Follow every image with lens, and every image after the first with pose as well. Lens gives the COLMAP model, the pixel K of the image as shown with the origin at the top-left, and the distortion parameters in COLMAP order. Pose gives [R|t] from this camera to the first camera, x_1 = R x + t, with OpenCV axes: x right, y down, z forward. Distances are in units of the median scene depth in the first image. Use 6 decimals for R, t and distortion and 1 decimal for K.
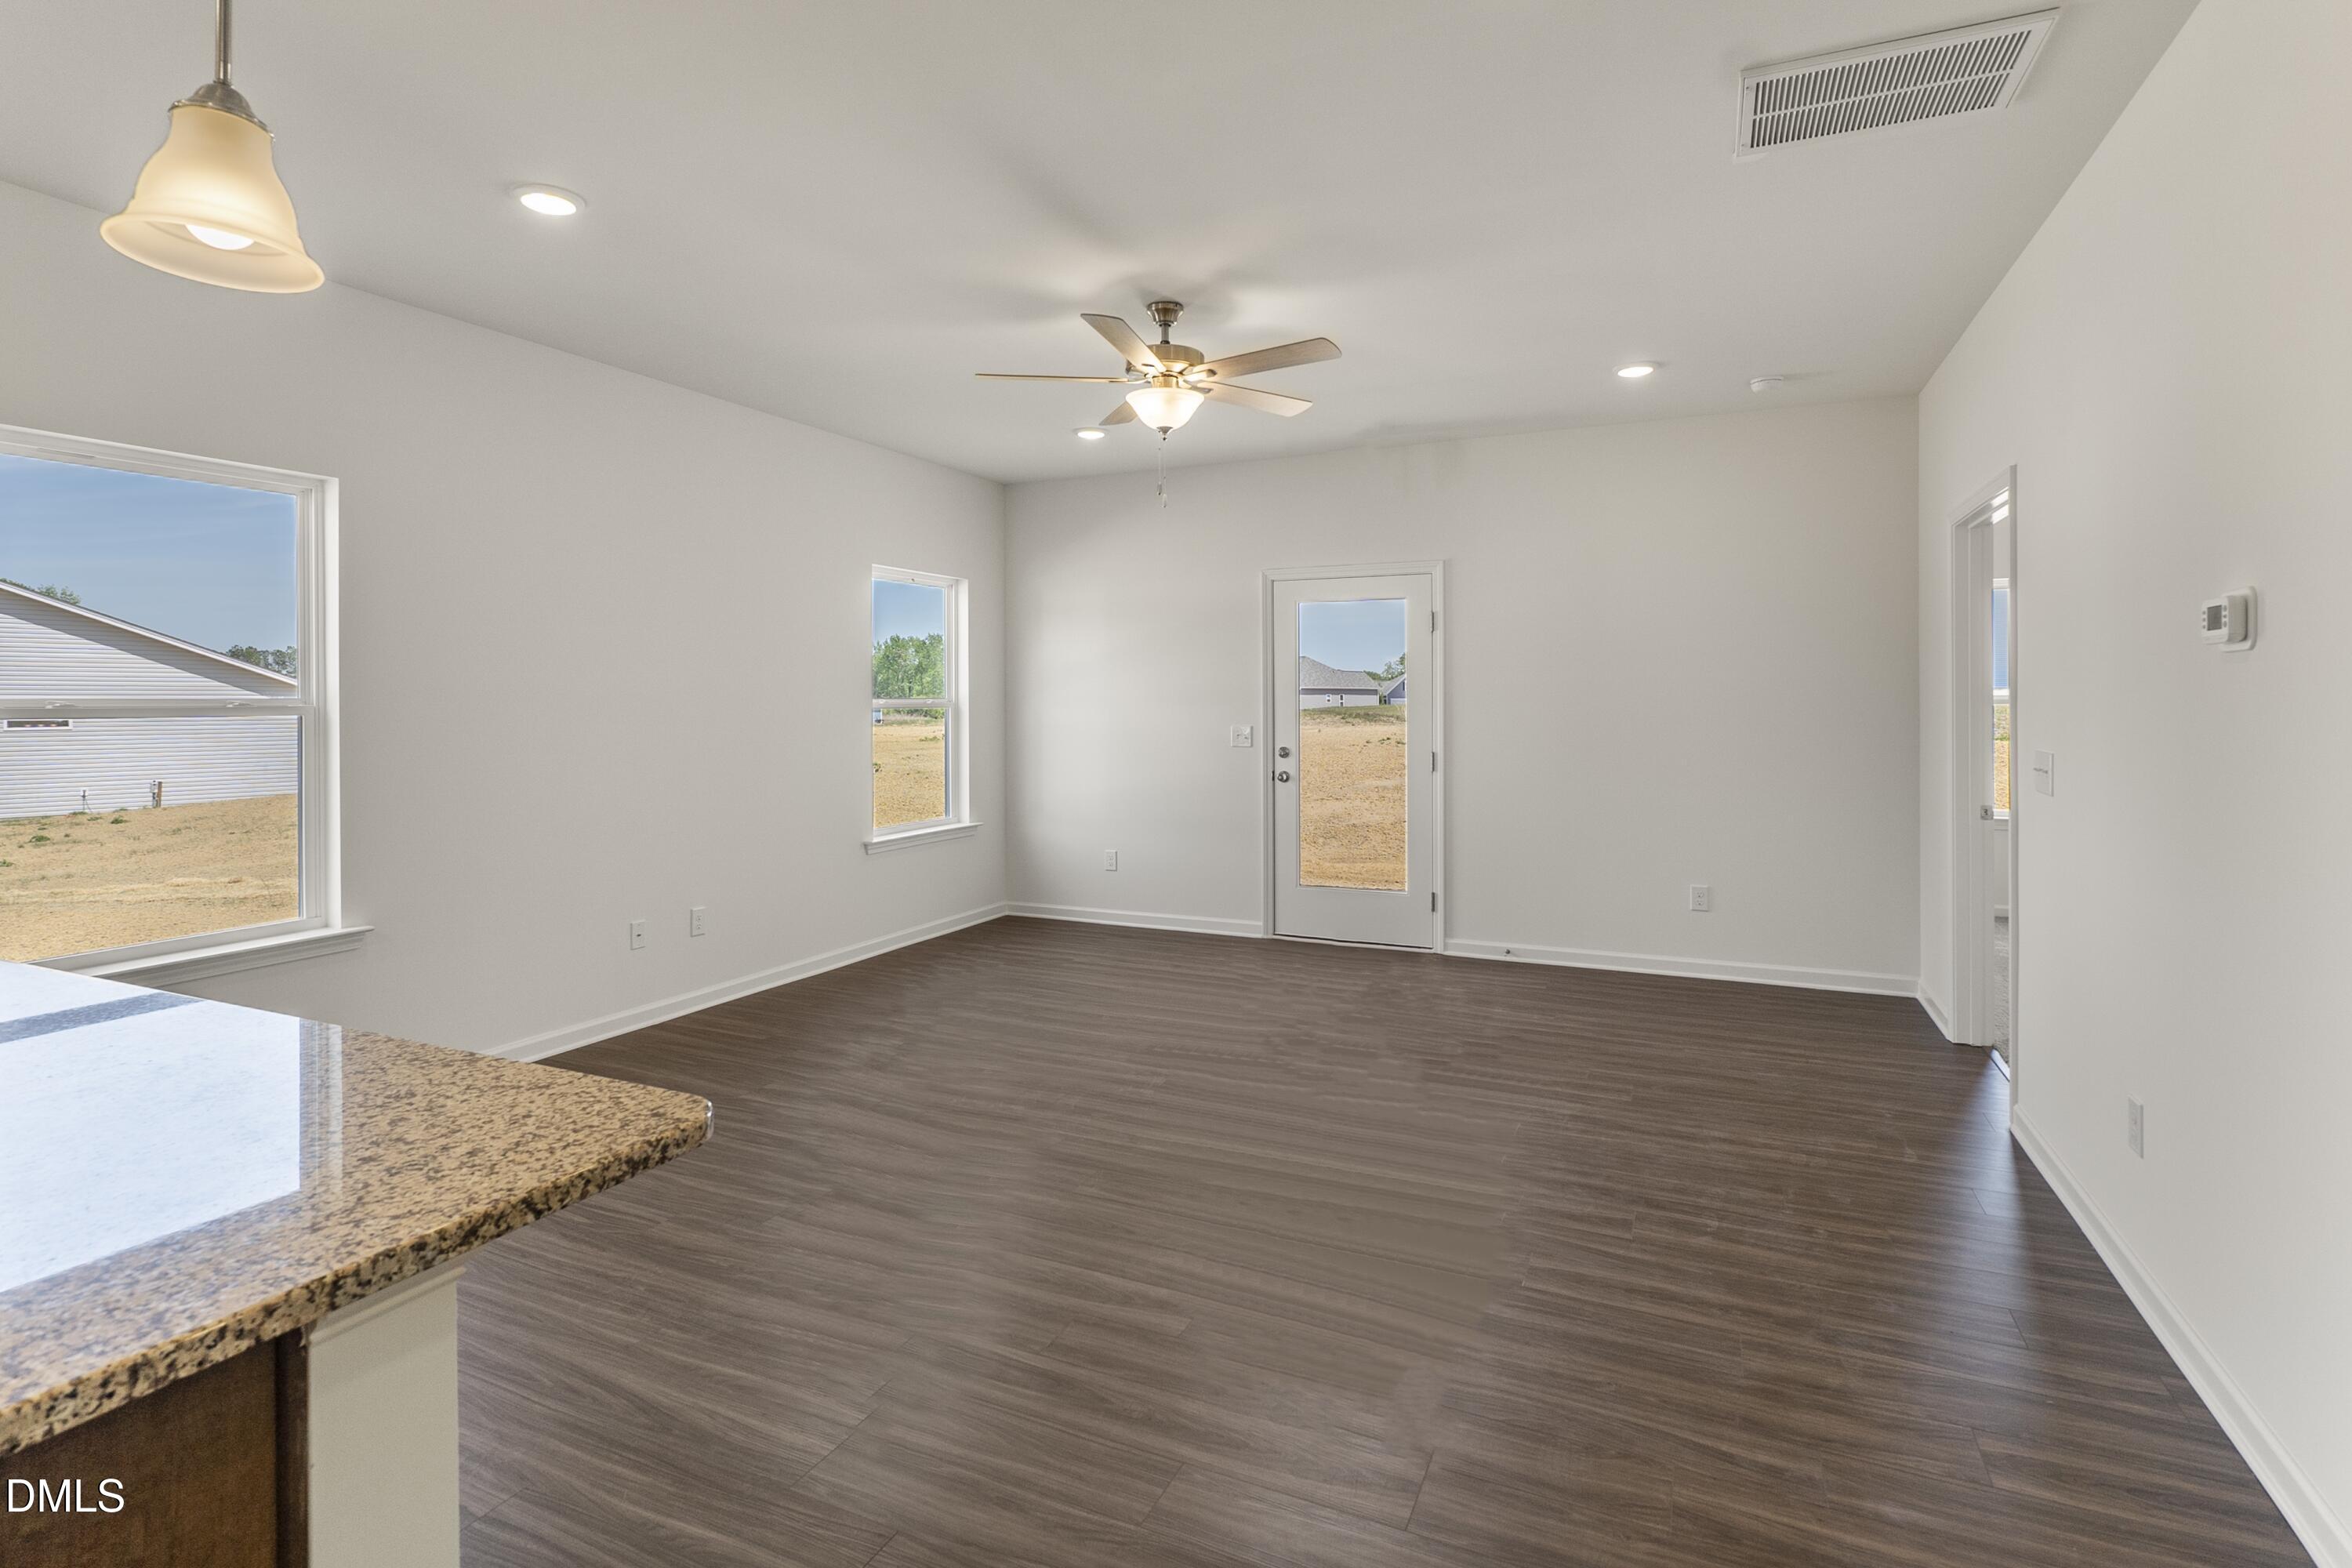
lens RADIAL K [[1170.0, 0, 1102.2], [0, 1170.0, 697.8], [0, 0, 1]] dist [0.006634, -0.001292]
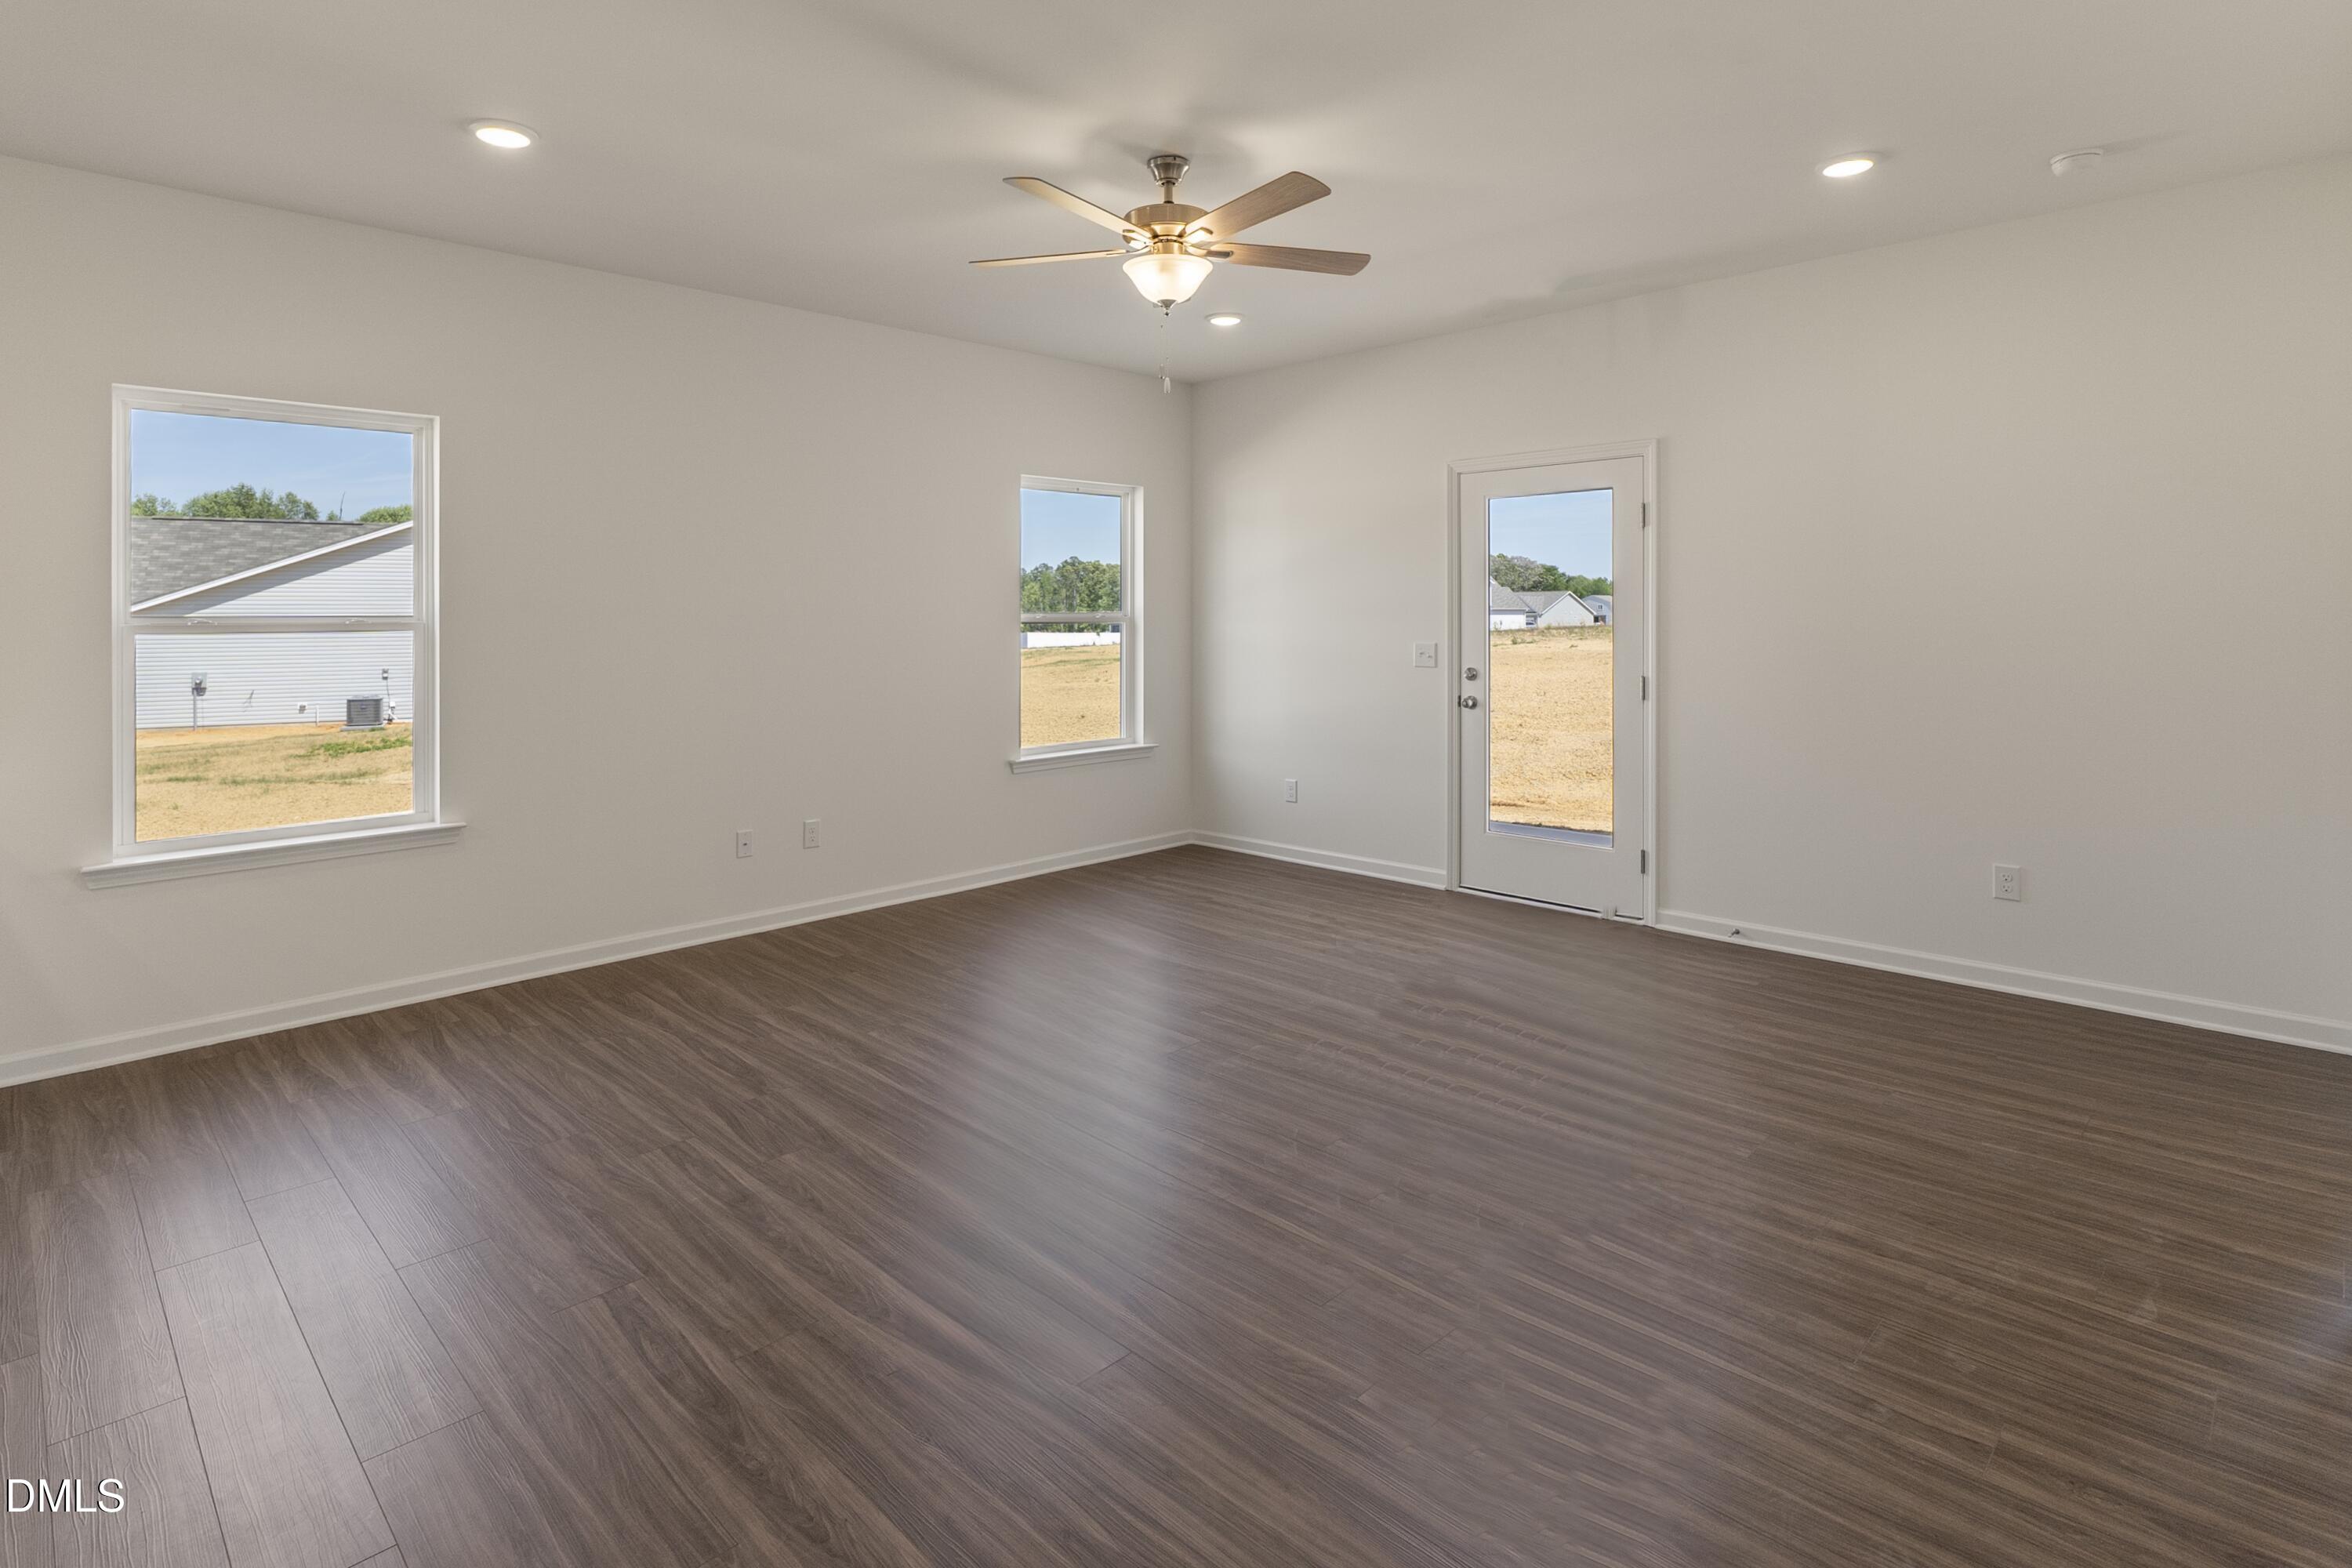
lens RADIAL K [[1170.0, 0, 1133.5], [0, 1170.0, 618.4], [0, 0, 1]] dist [0.006634, -0.001292]
pose [[0.941886, -0.001877, -0.335926, 0.272230], [0.004000, 0.999976, 0.005629, -0.000079], [0.335907, -0.006646, 0.941872, 0.144646]]
